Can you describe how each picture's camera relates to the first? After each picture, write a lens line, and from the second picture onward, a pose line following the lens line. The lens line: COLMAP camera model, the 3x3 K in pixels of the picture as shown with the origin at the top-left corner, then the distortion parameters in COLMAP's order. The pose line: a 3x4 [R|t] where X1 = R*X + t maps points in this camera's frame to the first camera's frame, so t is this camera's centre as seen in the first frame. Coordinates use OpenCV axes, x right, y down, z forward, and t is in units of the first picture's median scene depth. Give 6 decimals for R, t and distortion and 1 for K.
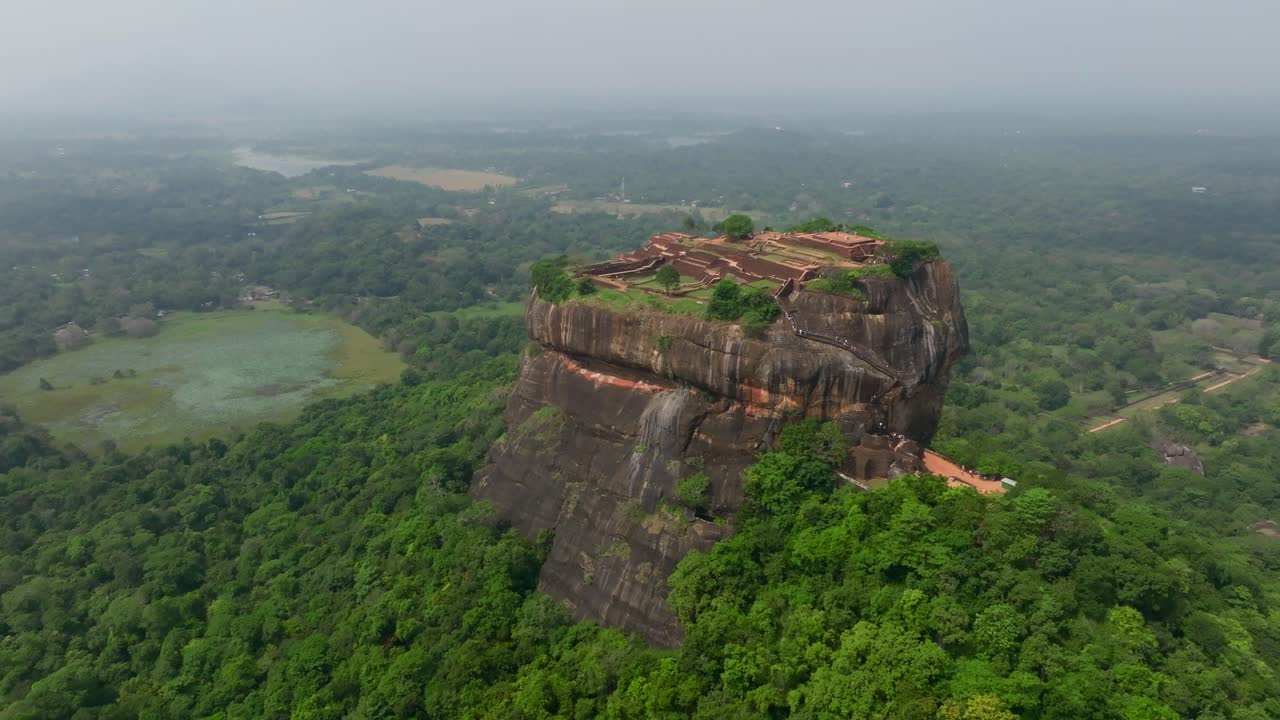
lens RADIAL K [[899.2, 0, 642.5], [0, 899.2, 358.0], [0, 0, 1]] dist [0.003808, 0.010563]
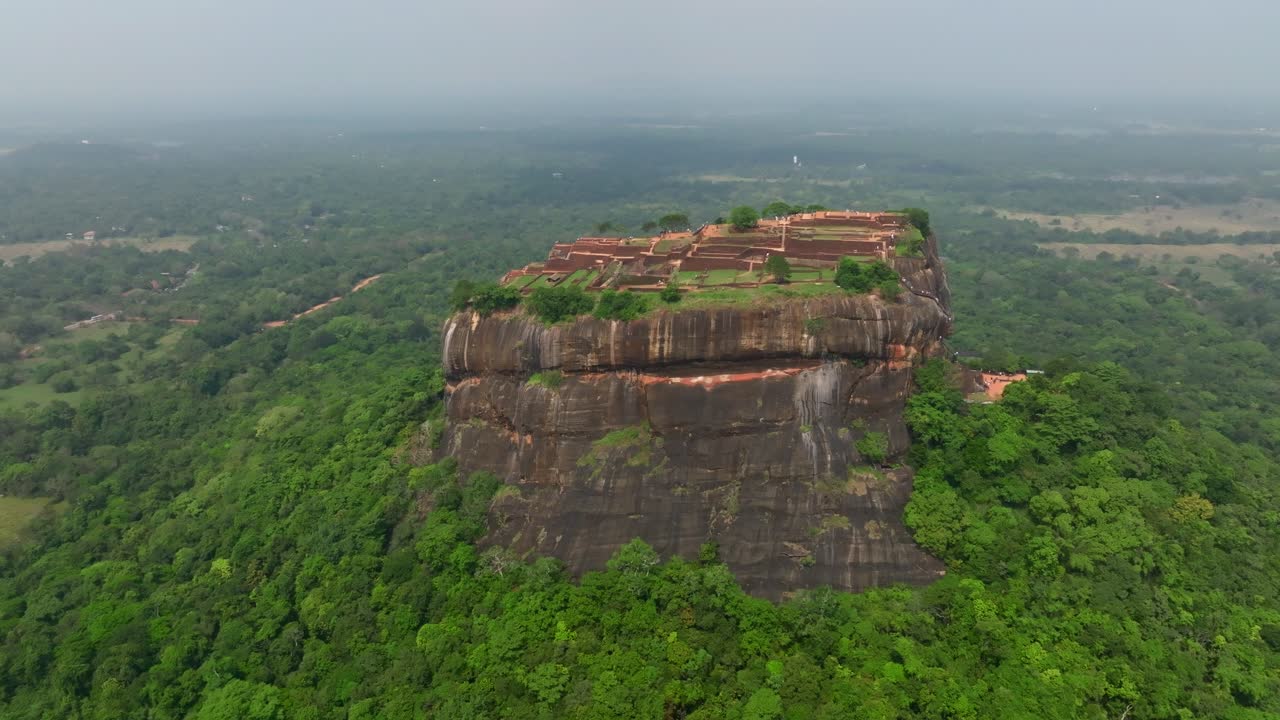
lens RADIAL K [[899.2, 0, 639.5], [0, 899.2, 364.4], [0, 0, 1]] dist [0.003808, 0.010563]
pose [[0.714247, -0.213571, 0.666512, -0.802186], [0.212656, 0.973505, 0.084056, -0.099587], [-0.666805, 0.081701, 0.740740, 0.327684]]
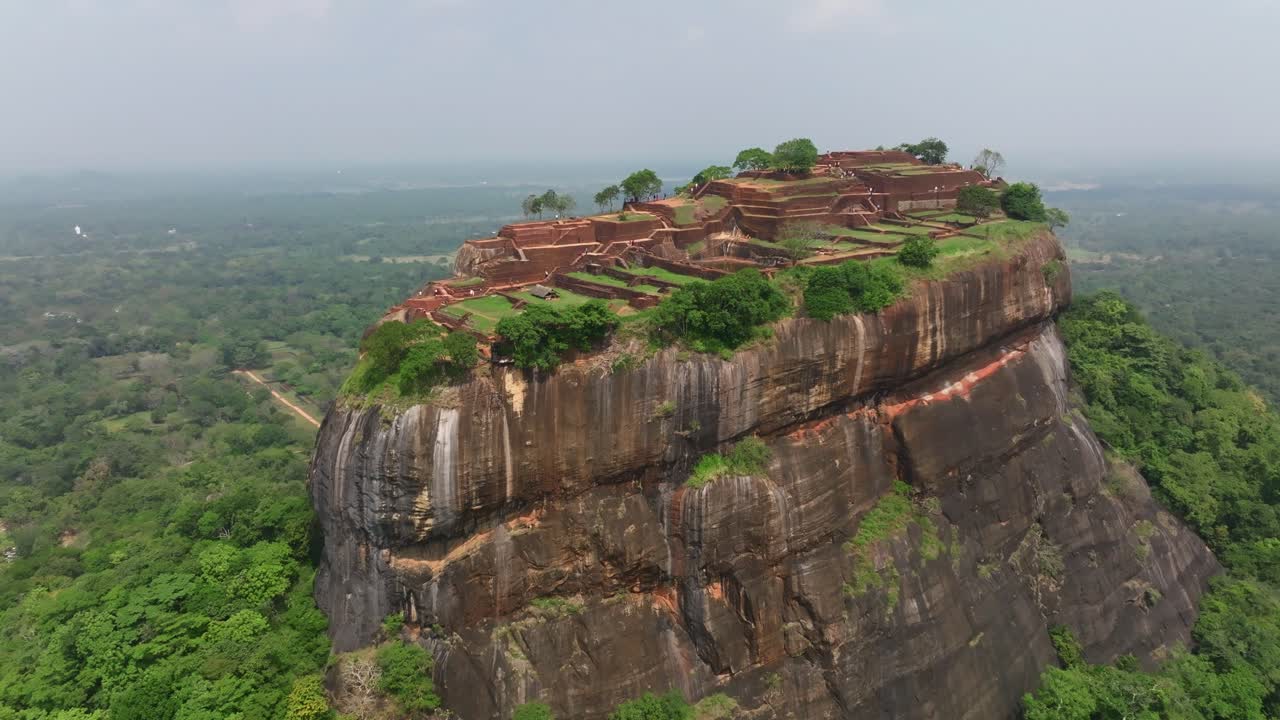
lens RADIAL K [[899.2, 0, 643.8], [0, 899.2, 362.0], [0, 0, 1]] dist [0.003808, 0.010563]
pose [[-0.025241, -0.232535, 0.972261, -0.679655], [0.318811, 0.919914, 0.228292, -0.215699], [-0.947482, 0.315729, 0.050915, 1.232543]]
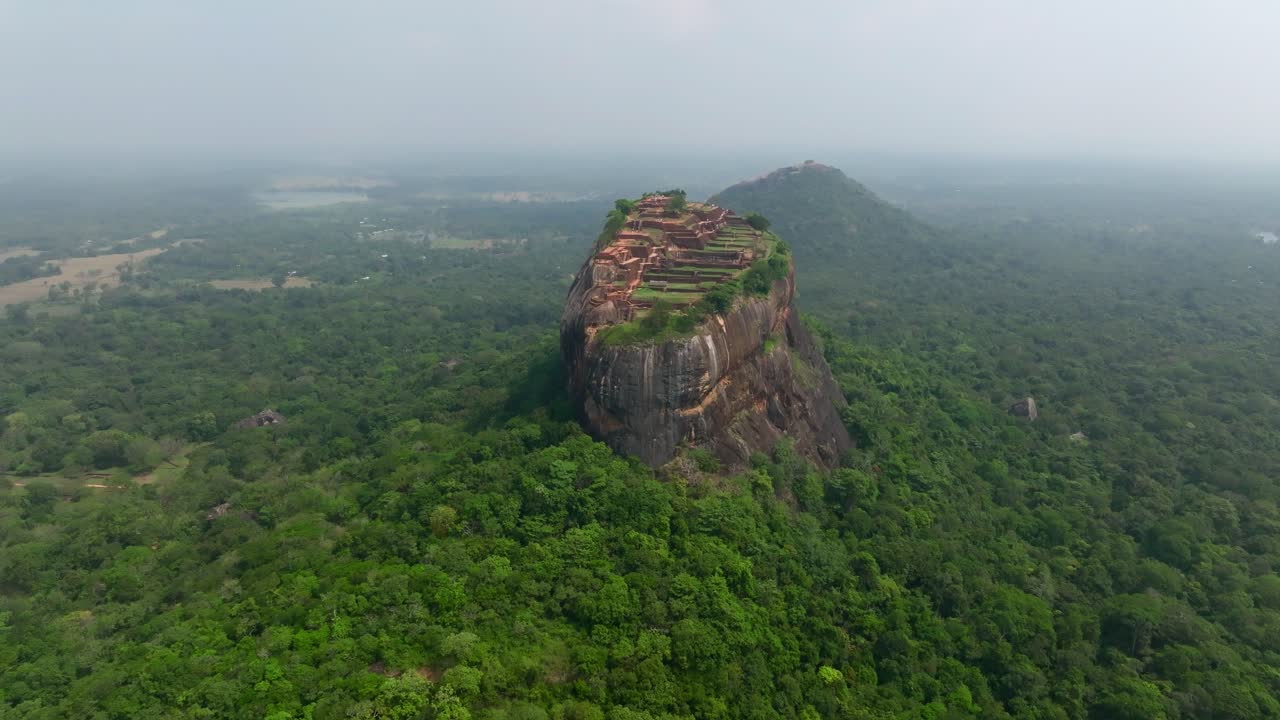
lens RADIAL K [[899.2, 0, 637.5], [0, 899.2, 366.8], [0, 0, 1]] dist [0.003808, 0.010563]
pose [[-0.721009, -0.171302, 0.671417, -0.904087], [0.218897, 0.863033, 0.455255, -0.629923], [-0.657442, 0.475215, -0.584757, 2.152589]]
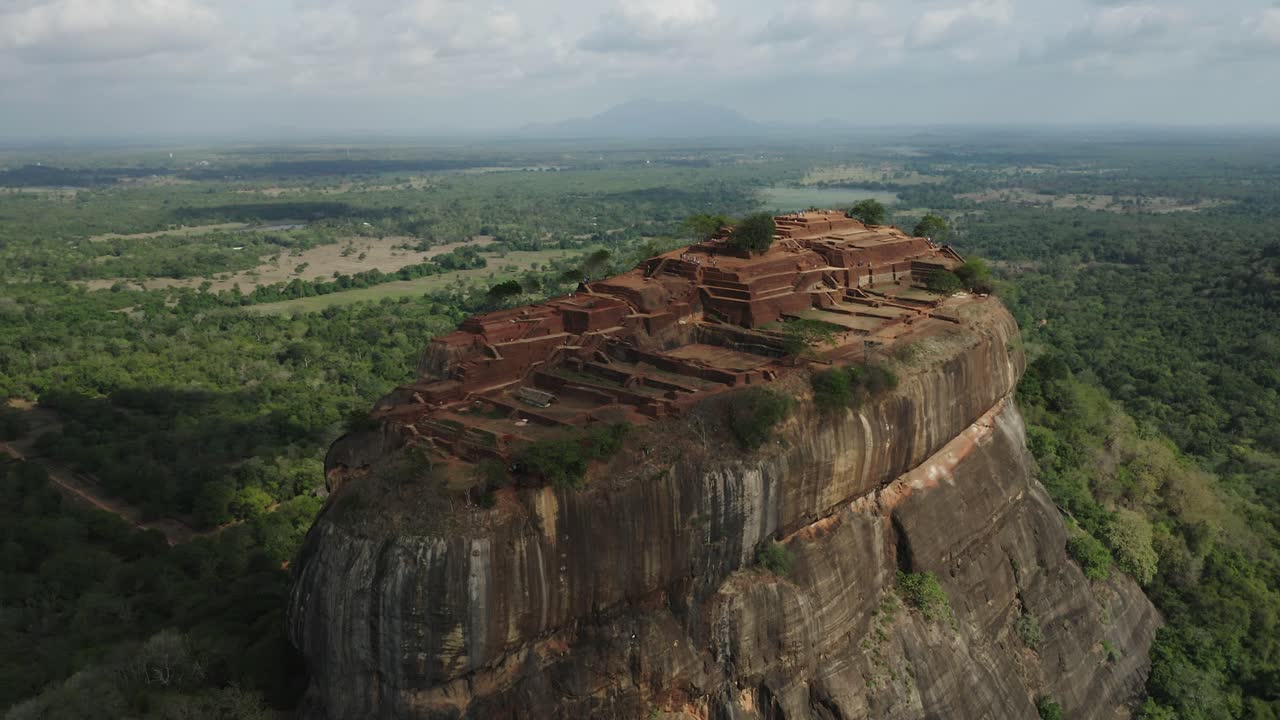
lens RADIAL K [[1094.1, 0, 637.9], [0, 1094.1, 327.2], [0, 0, 1]] dist [-0.012525, -0.041085]
pose [[-0.215220, -0.176754, 0.960436, -0.758590], [0.309676, 0.920374, 0.238775, -0.335864], [-0.926165, 0.348813, -0.143347, 1.341532]]
